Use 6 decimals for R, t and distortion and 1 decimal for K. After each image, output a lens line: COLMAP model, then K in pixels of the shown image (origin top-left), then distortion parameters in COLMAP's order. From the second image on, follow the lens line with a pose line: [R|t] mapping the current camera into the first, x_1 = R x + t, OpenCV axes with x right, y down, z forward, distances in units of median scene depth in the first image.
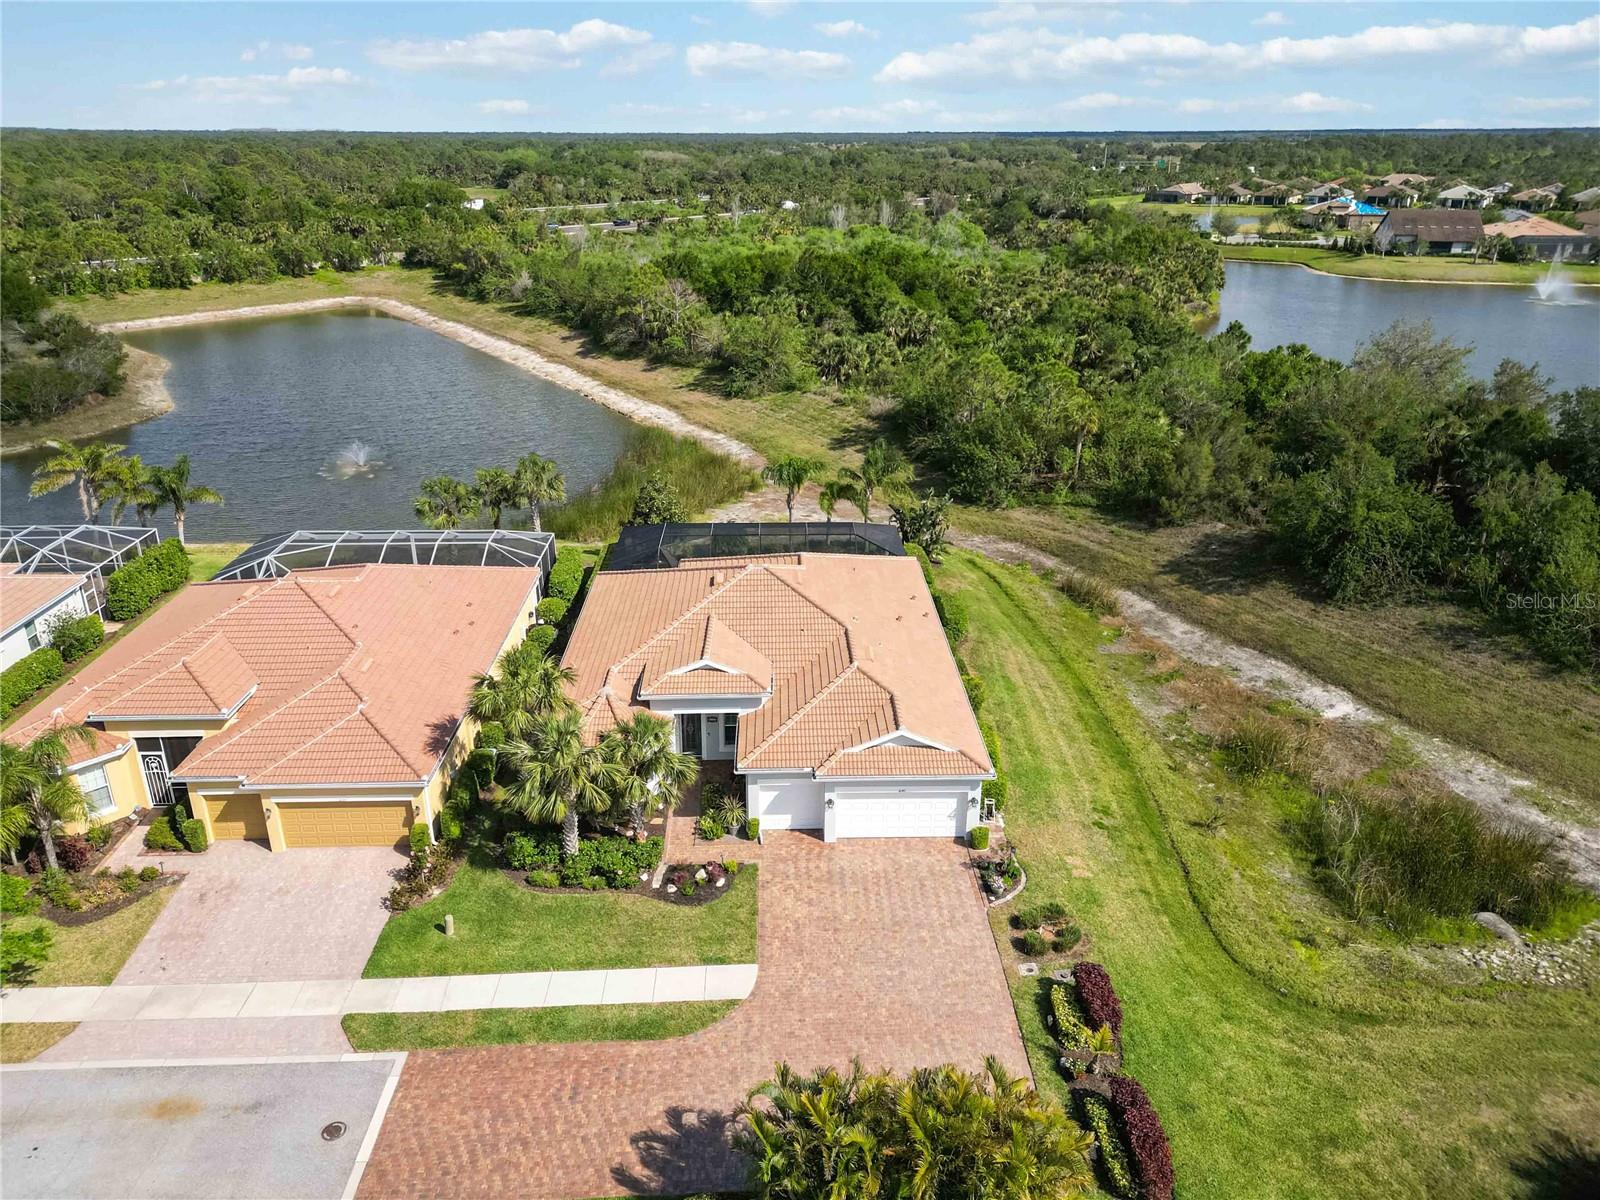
lens RADIAL K [[1112.3, 0, 797.4], [0, 1112.3, 623.6], [0, 0, 1]] dist [0.059181, -0.050895]
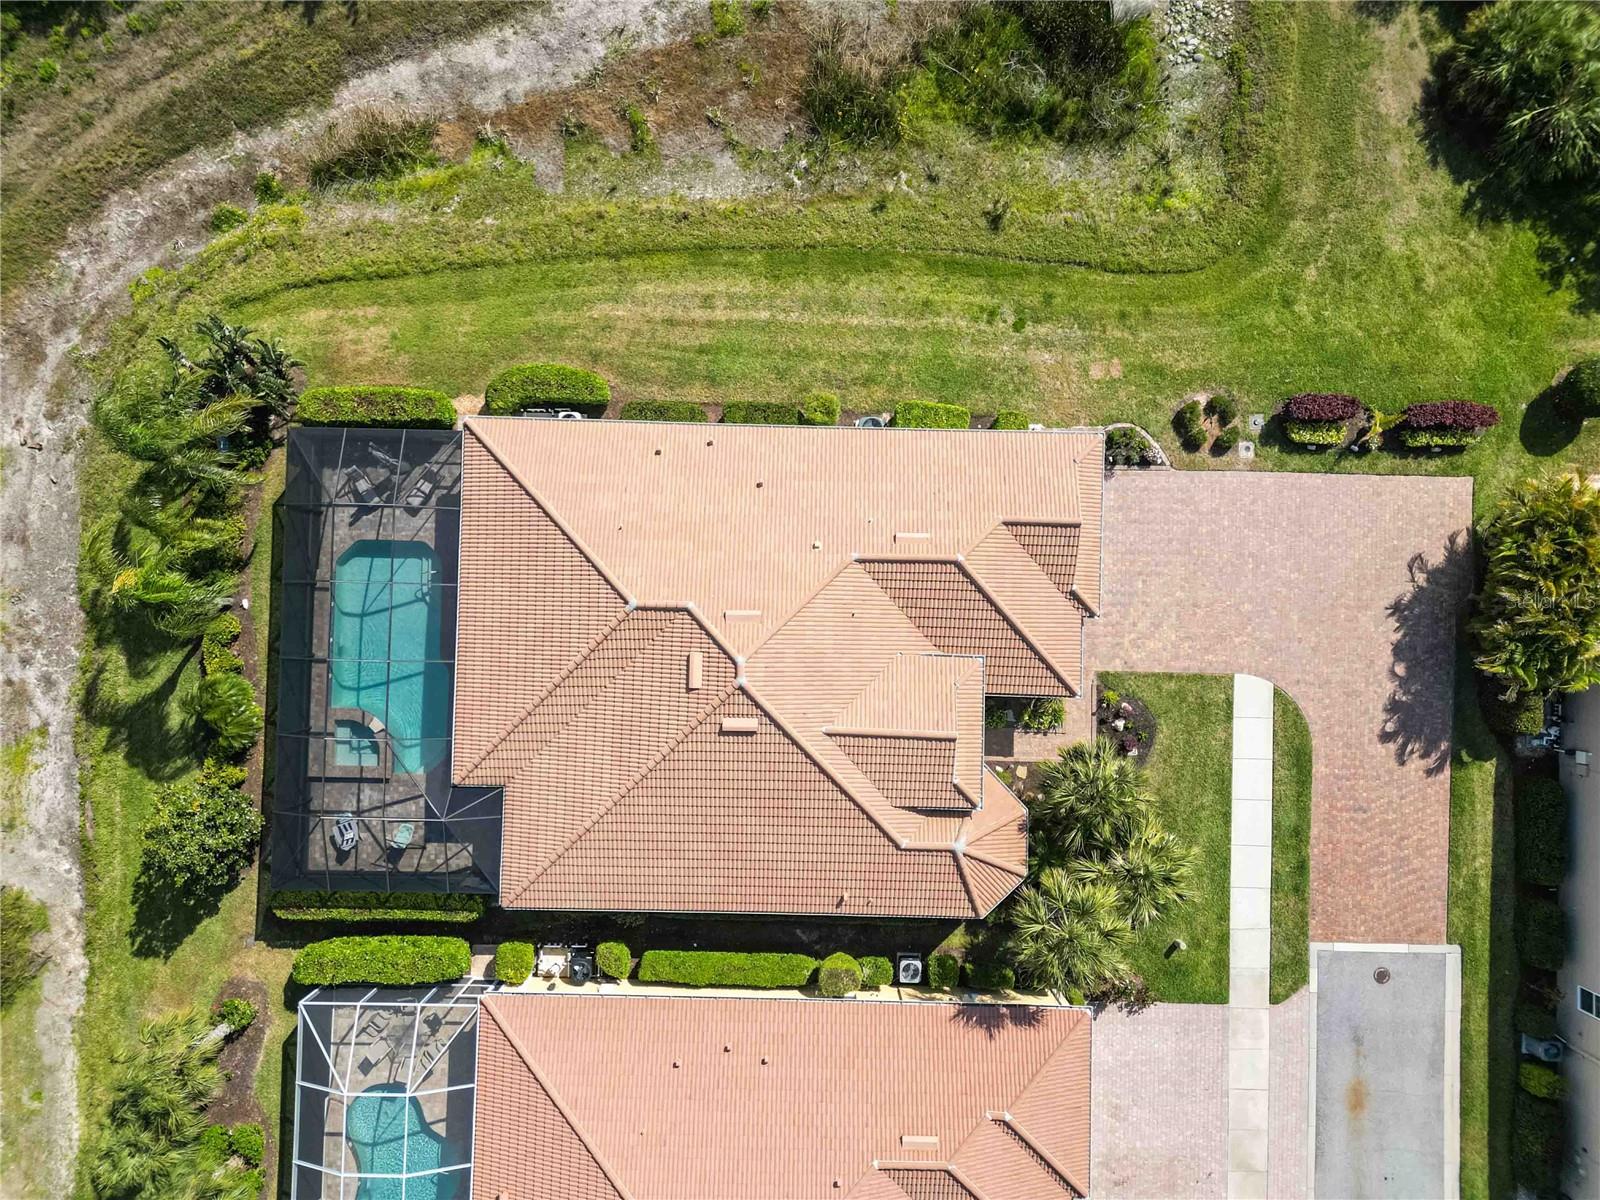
lens RADIAL K [[1112.3, 0, 787.7], [0, 1112.3, 606.9], [0, 0, 1]] dist [0.059181, -0.050895]
pose [[0.049146, -0.998610, 0.019065, -0.006615], [0.396777, 0.037037, 0.917168, -0.650488], [-0.916599, -0.037510, 0.398045, 0.634239]]
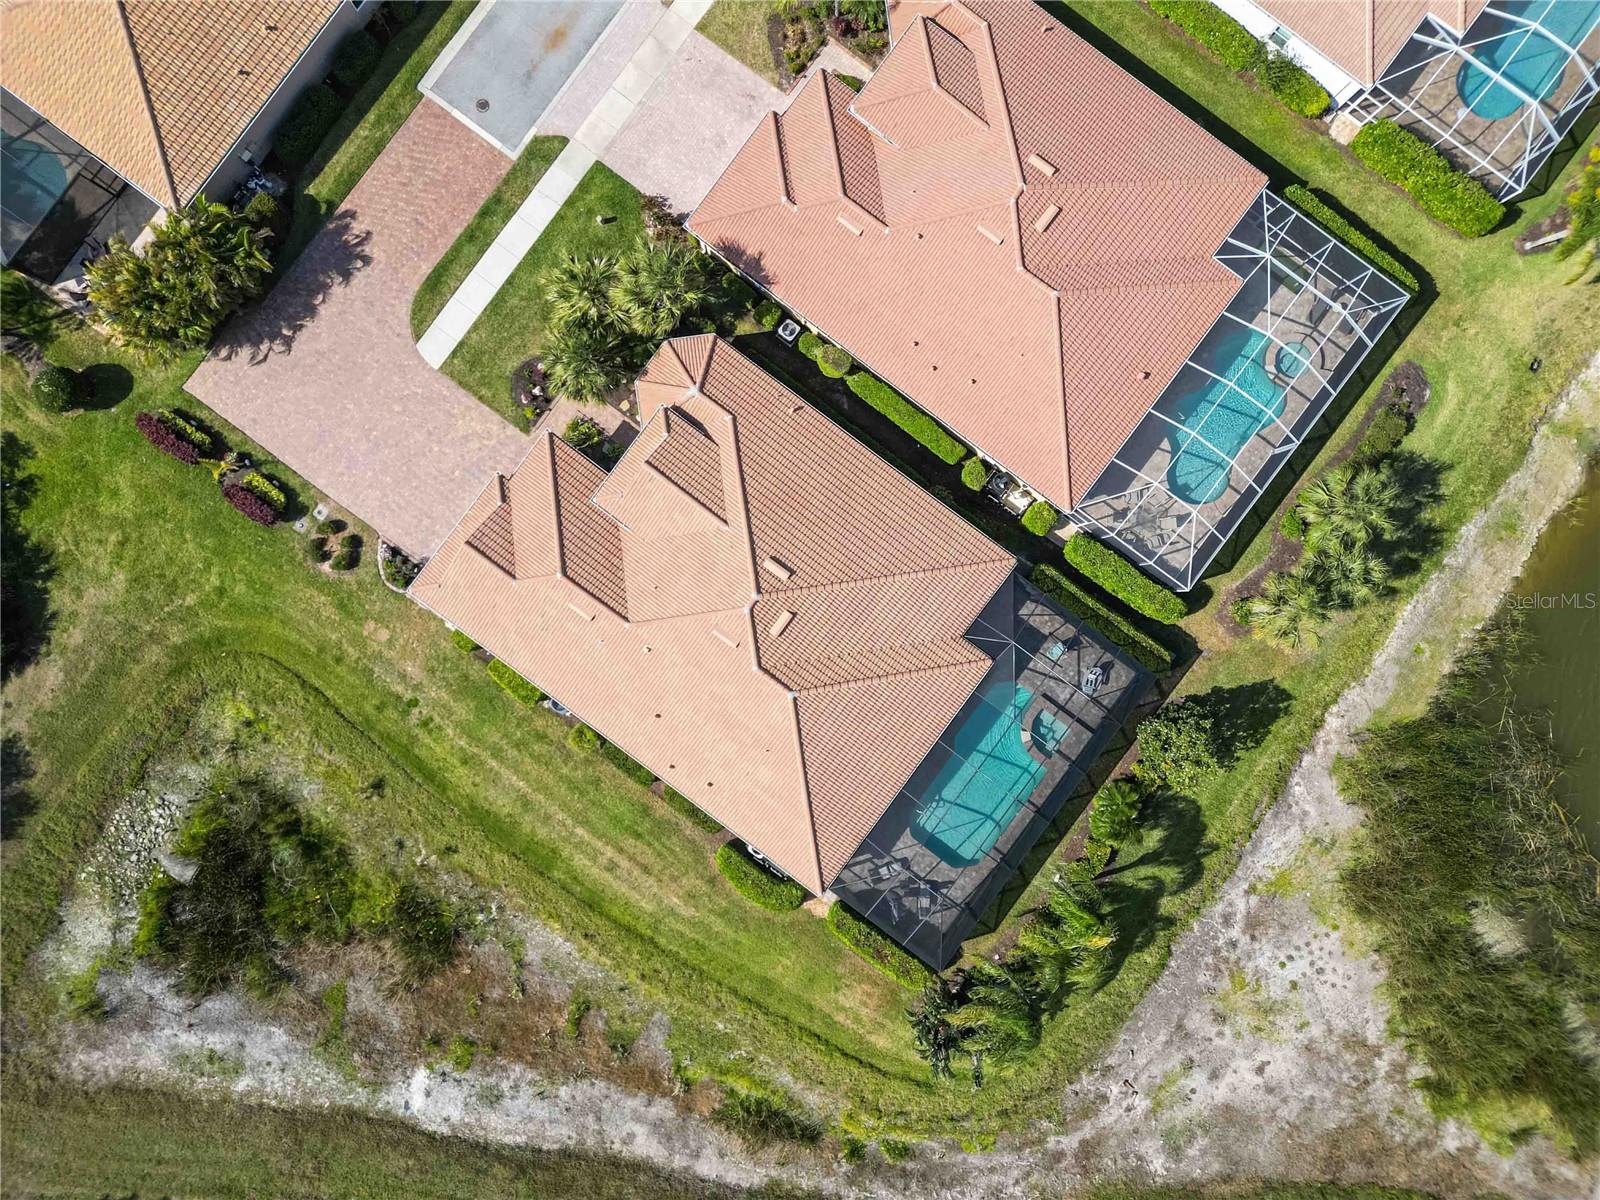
lens RADIAL K [[1112.3, 0, 806.6], [0, 1112.3, 601.5], [0, 0, 1]] dist [0.059181, -0.050895]
pose [[-0.616630, 0.787089, -0.016095, -0.047401], [-0.325236, -0.236075, 0.915691, -0.841886], [0.716931, 0.569877, 0.401560, 0.612315]]
